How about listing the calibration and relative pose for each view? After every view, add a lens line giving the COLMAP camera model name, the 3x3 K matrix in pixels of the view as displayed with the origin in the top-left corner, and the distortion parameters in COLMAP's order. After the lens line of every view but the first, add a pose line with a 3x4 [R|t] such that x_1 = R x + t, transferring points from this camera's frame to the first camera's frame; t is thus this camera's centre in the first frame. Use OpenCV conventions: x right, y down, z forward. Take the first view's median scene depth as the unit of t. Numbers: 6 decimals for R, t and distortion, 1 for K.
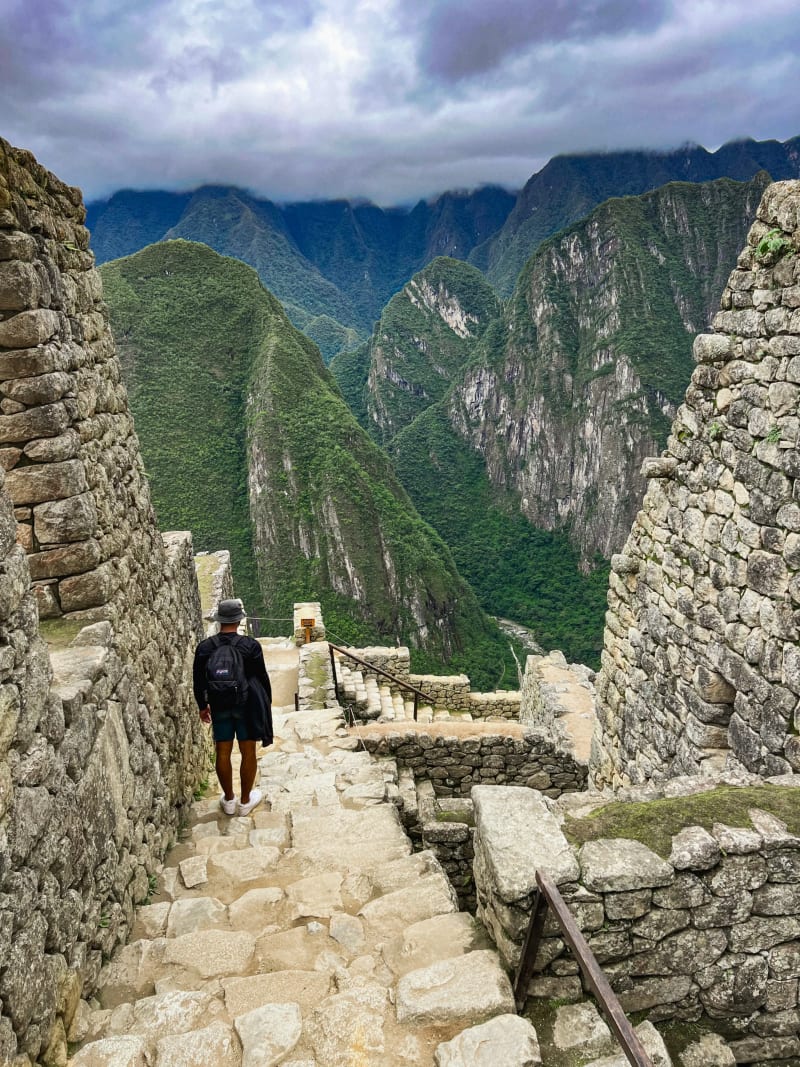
lens RADIAL K [[812.5, 0, 399.5], [0, 812.5, 536.3], [0, 0, 1]] dist [-0.003860, -0.002539]
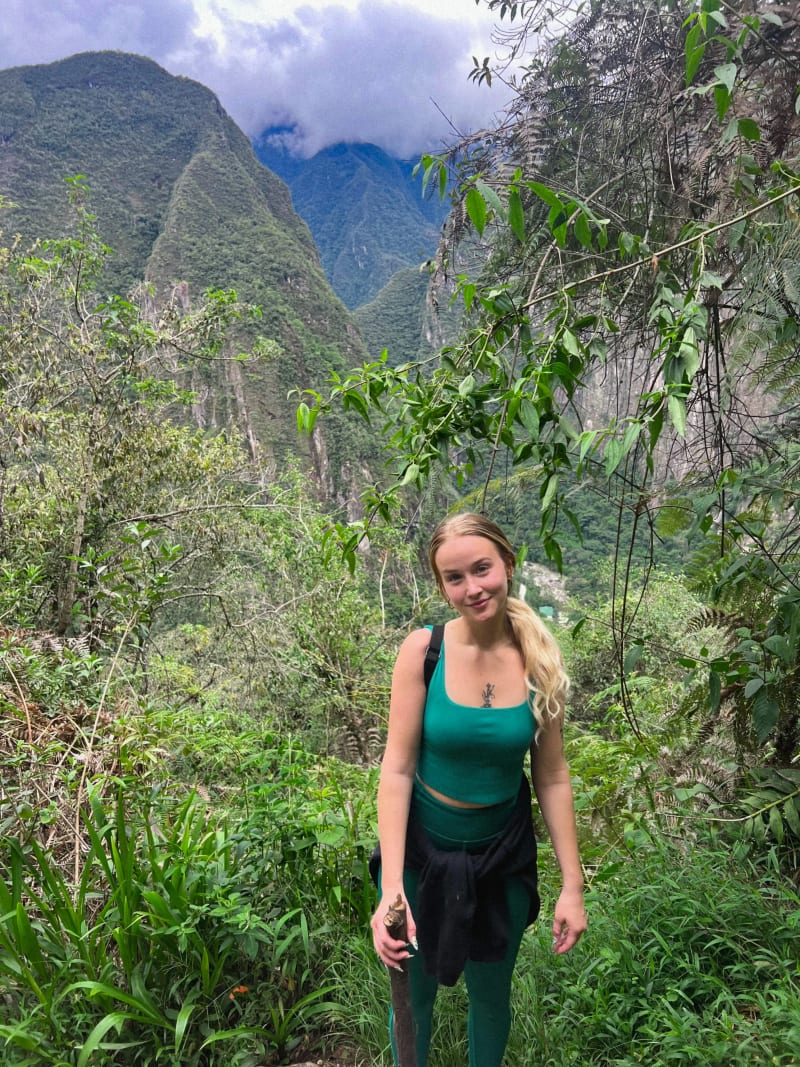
lens RADIAL K [[812.5, 0, 399.6], [0, 812.5, 529.9], [0, 0, 1]] dist [-0.003860, -0.002539]
pose [[0.979289, 0.044504, -0.197515, 0.199024], [-0.048840, 0.998660, -0.017132, 0.116572], [0.196488, 0.026423, 0.980150, 0.318571]]
